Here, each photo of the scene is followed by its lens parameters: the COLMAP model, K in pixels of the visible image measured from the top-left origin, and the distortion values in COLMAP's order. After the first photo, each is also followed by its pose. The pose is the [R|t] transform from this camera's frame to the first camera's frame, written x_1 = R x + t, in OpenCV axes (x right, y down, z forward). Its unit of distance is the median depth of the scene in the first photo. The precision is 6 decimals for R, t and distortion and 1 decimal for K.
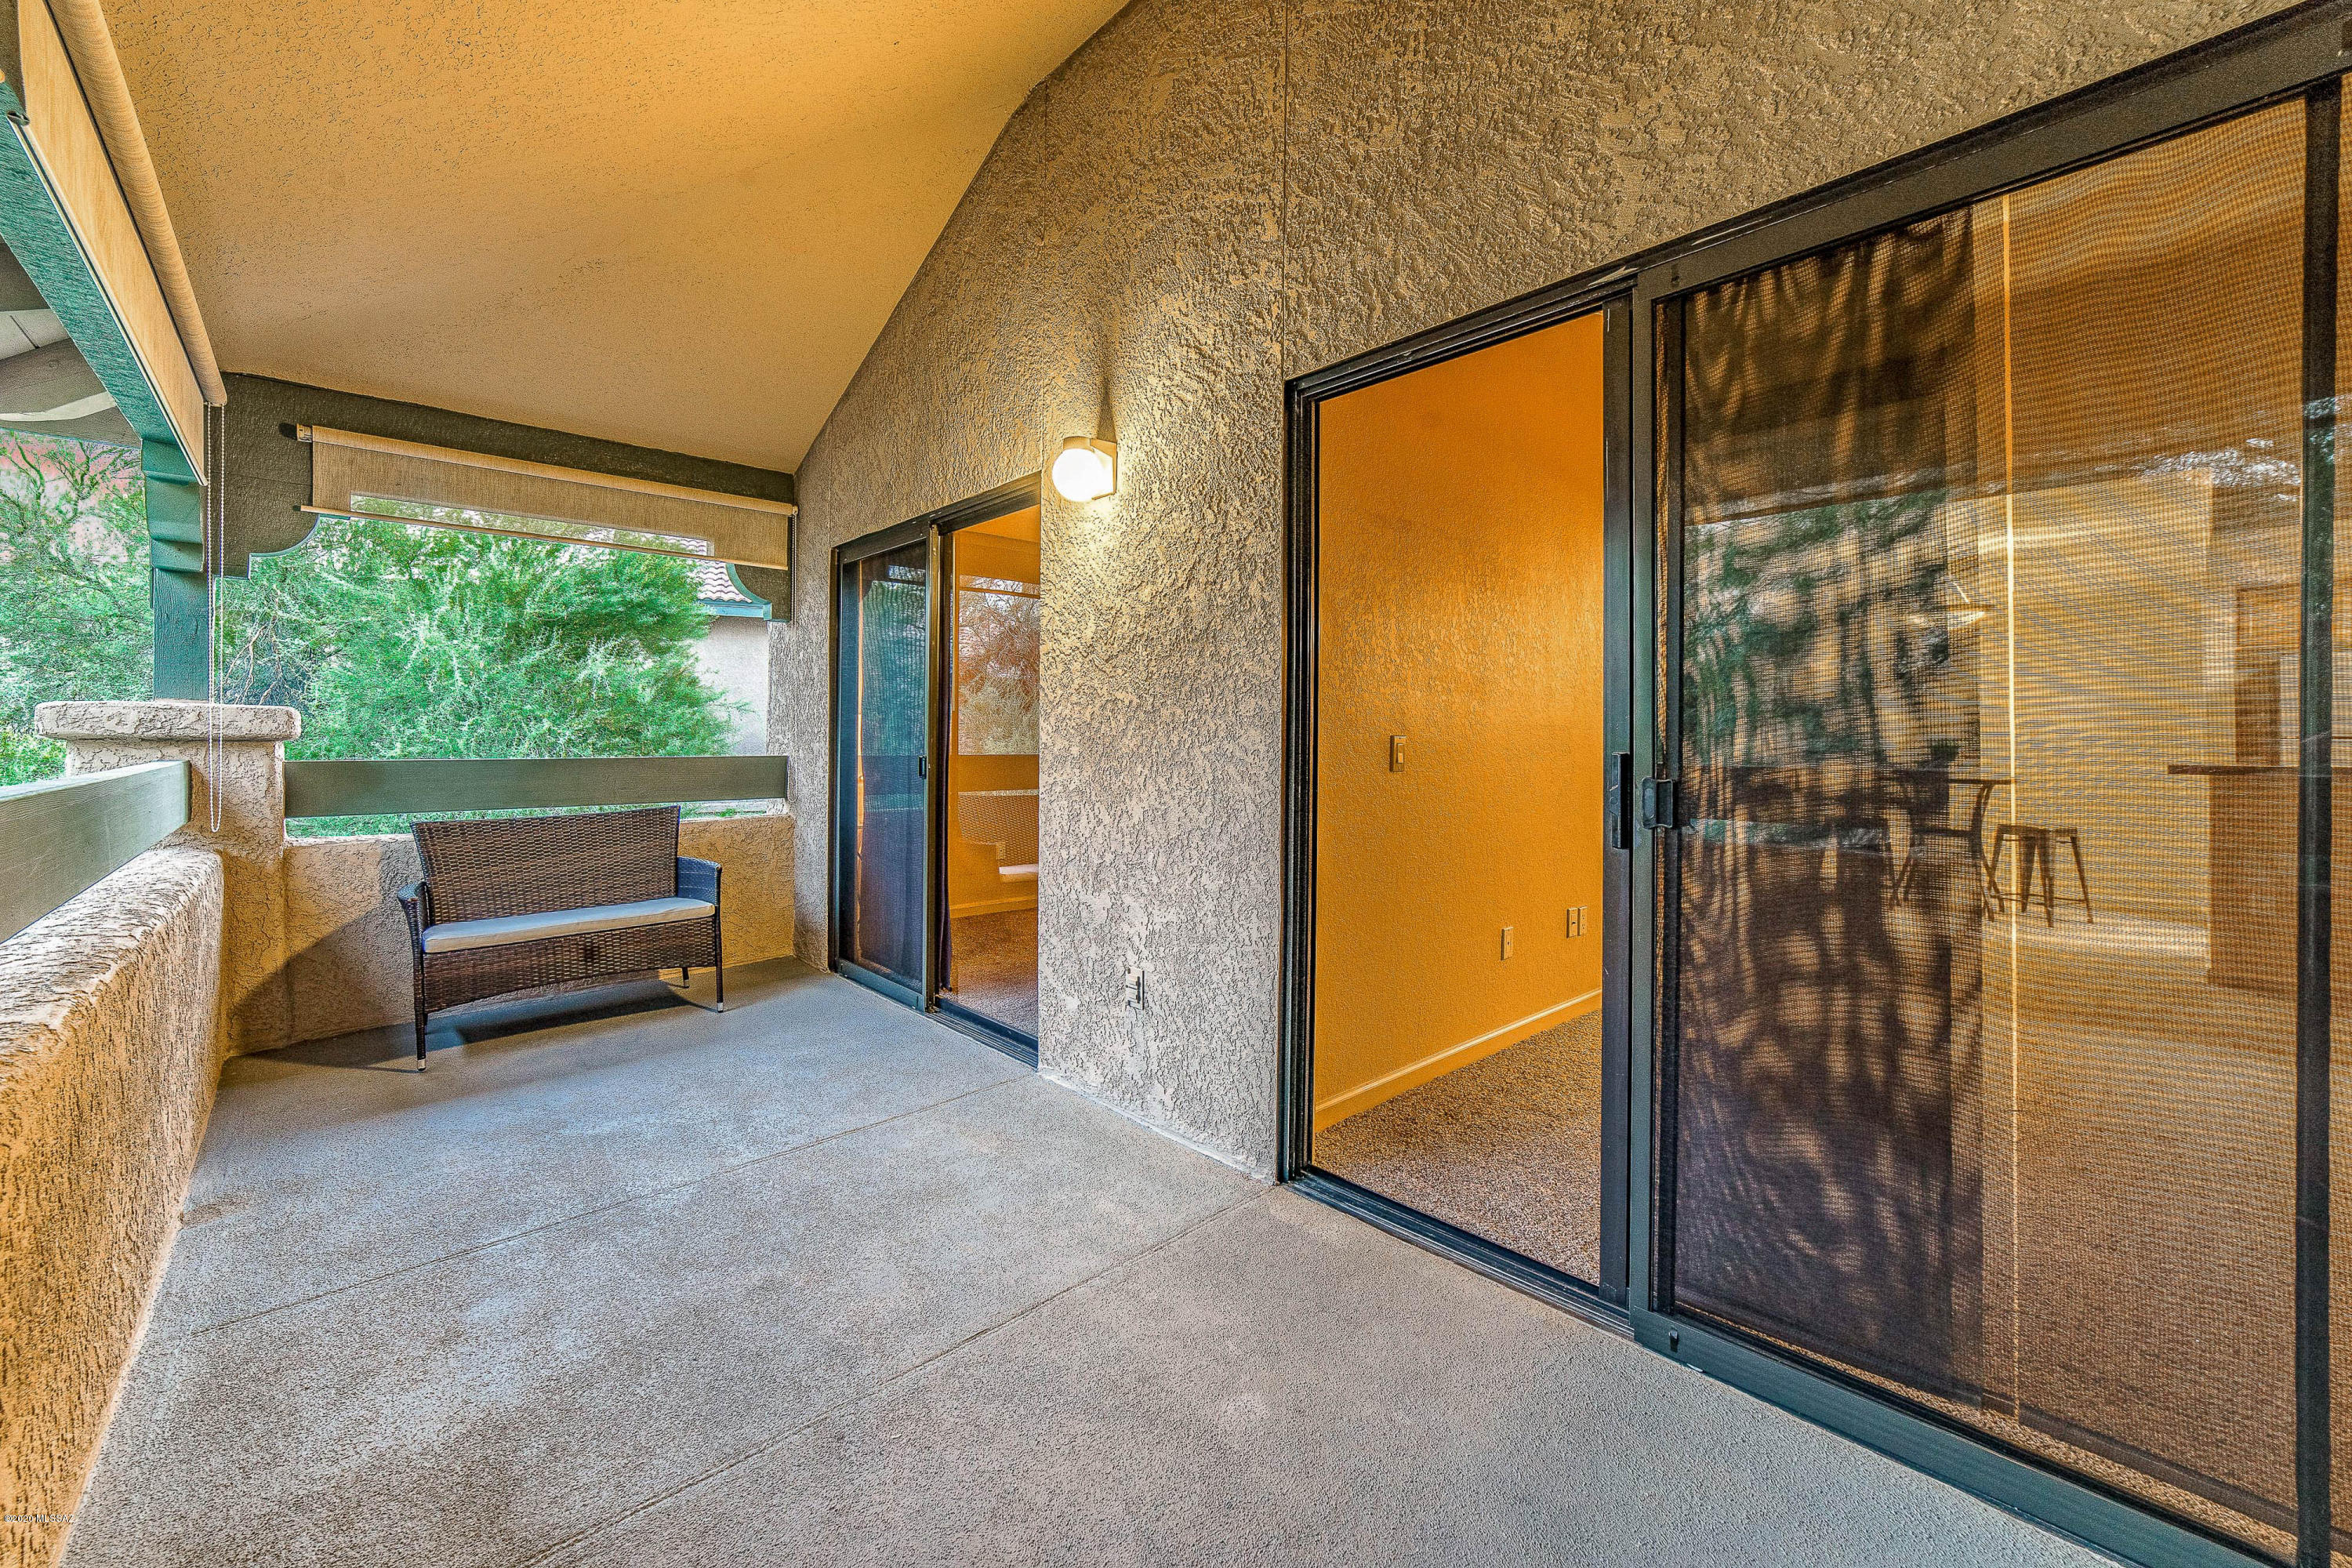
lens RADIAL K [[926.1, 0, 1176.9], [0, 926.1, 738.9], [0, 0, 1]] dist [-0.016027, 0.004694]
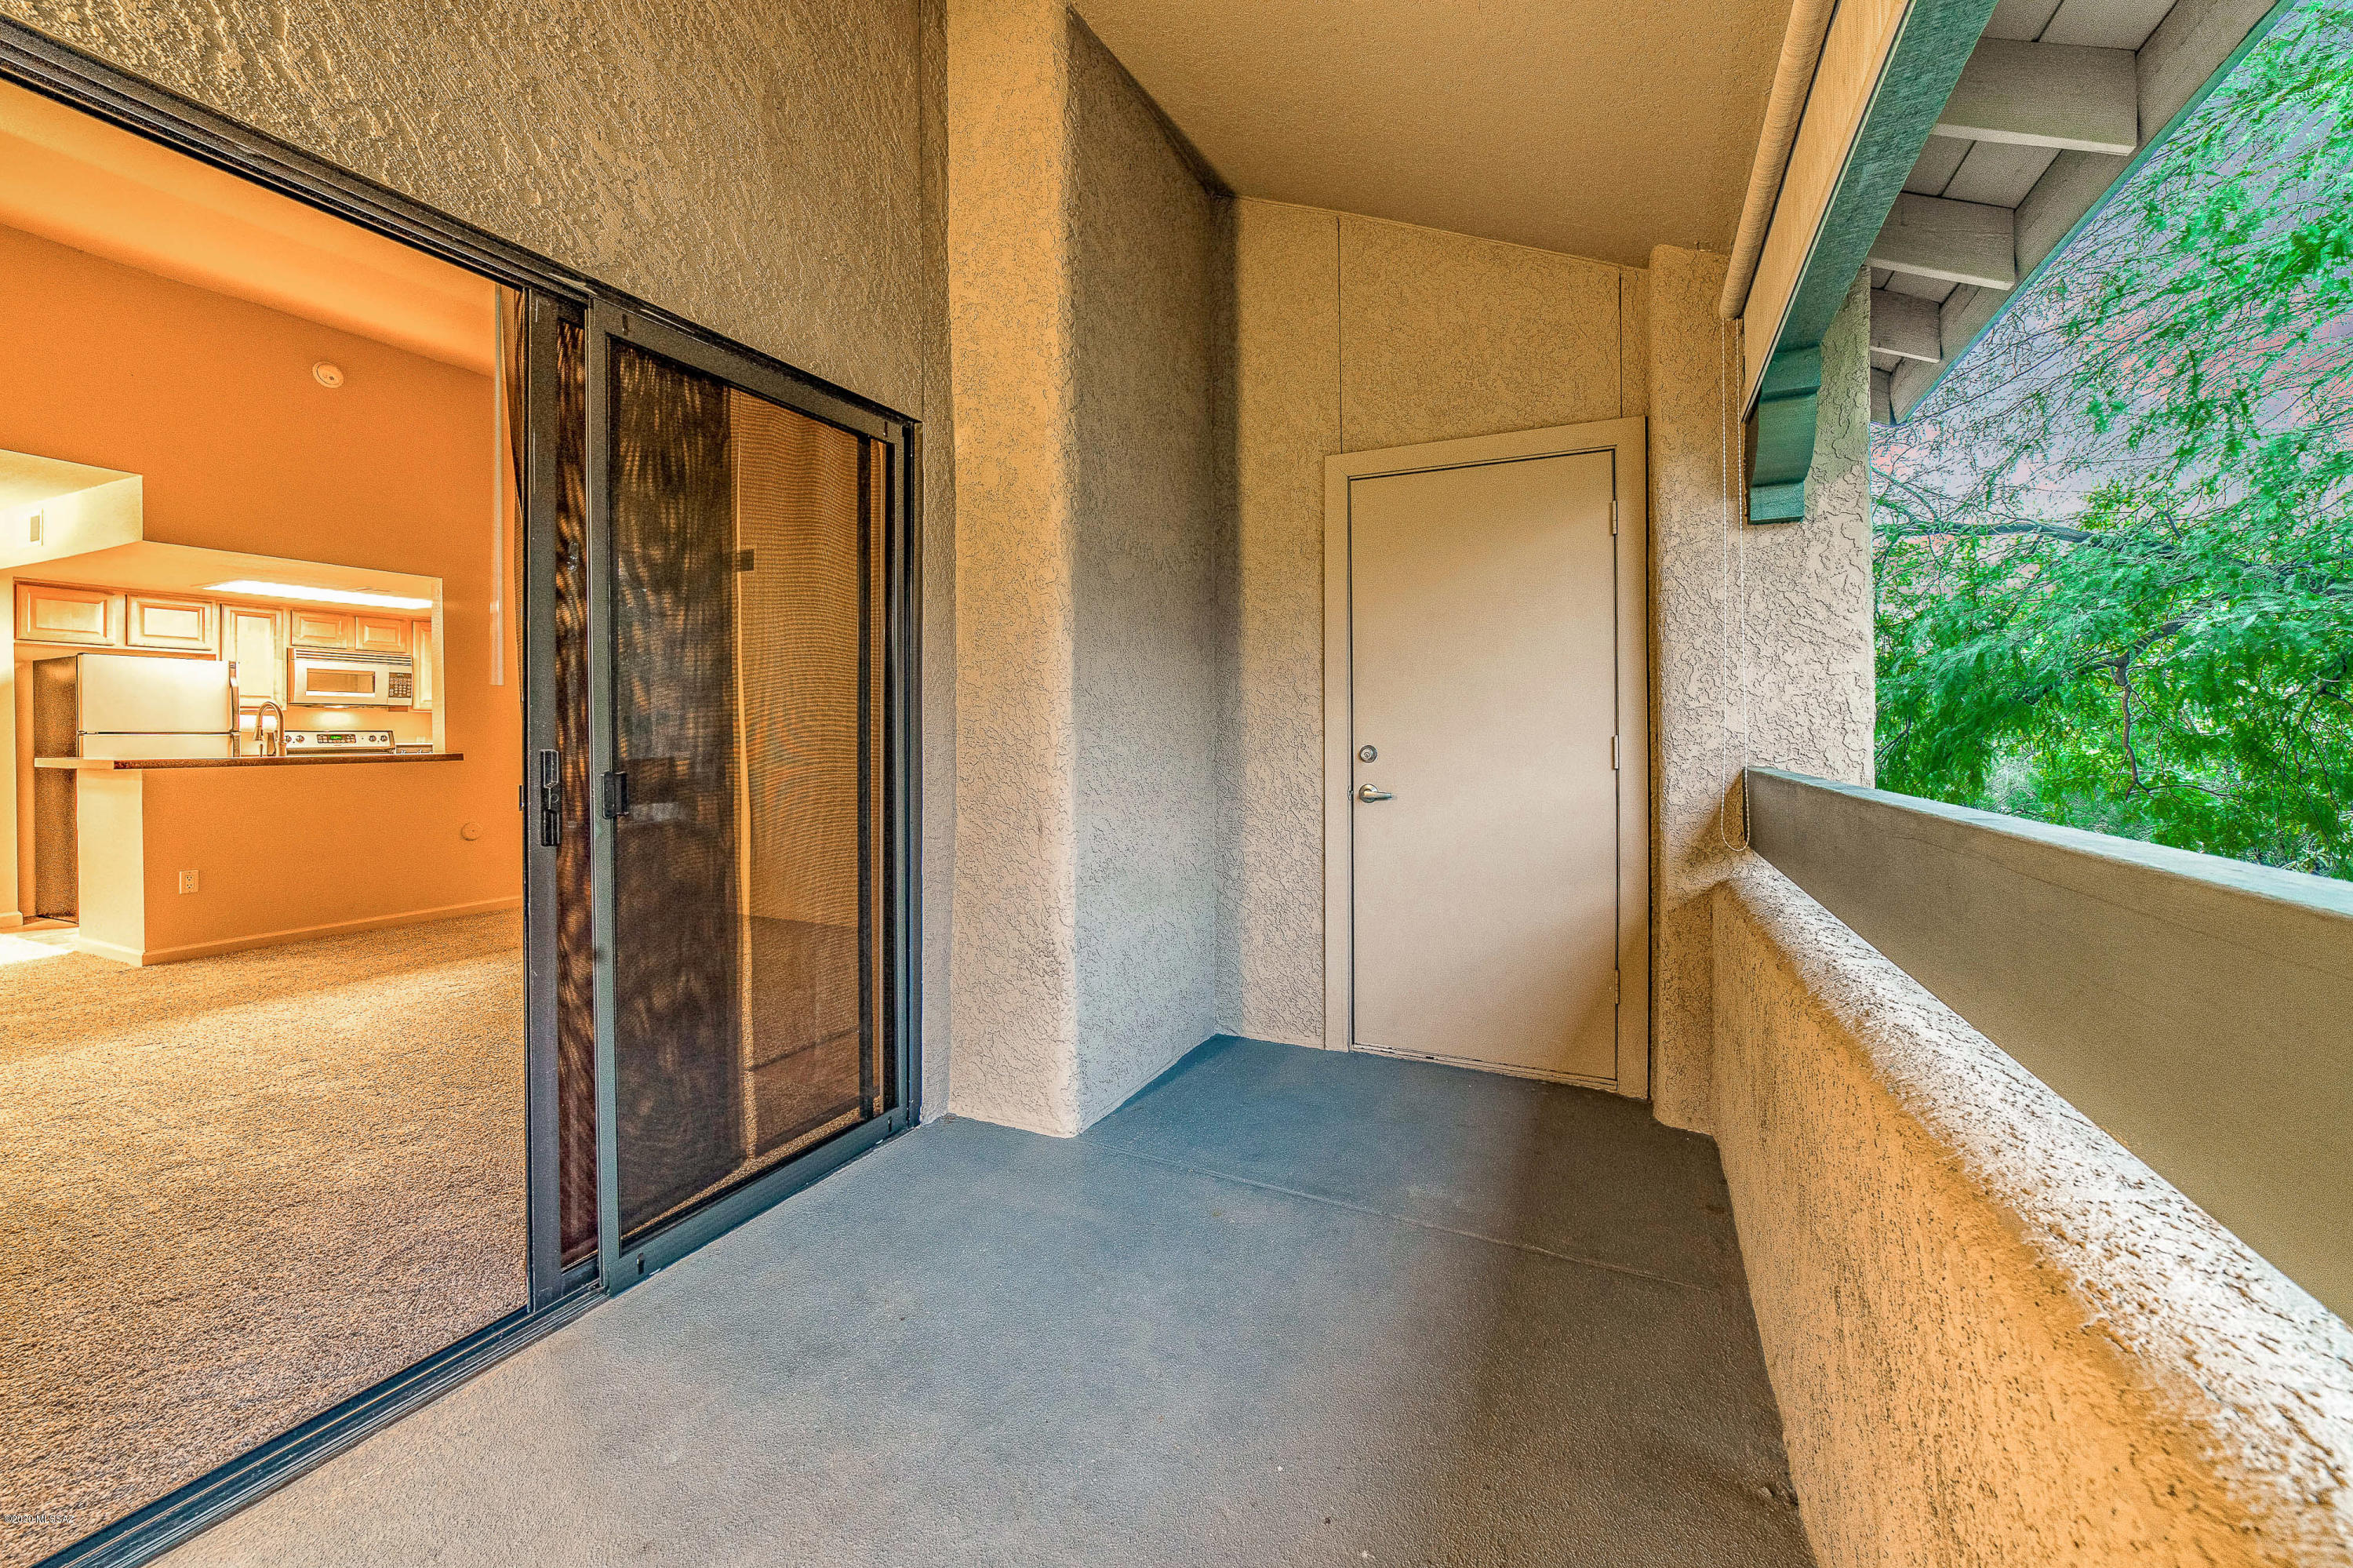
lens RADIAL K [[926.5, 0, 1177.7], [0, 926.5, 727.2], [0, 0, 1]] dist [-0.016027, 0.004694]
pose [[-0.373023, 0.006092, 0.927802, -0.354012], [0.000576, 0.999980, -0.006335, -0.001273], [-0.927822, -0.001829, -0.373019, 0.371585]]
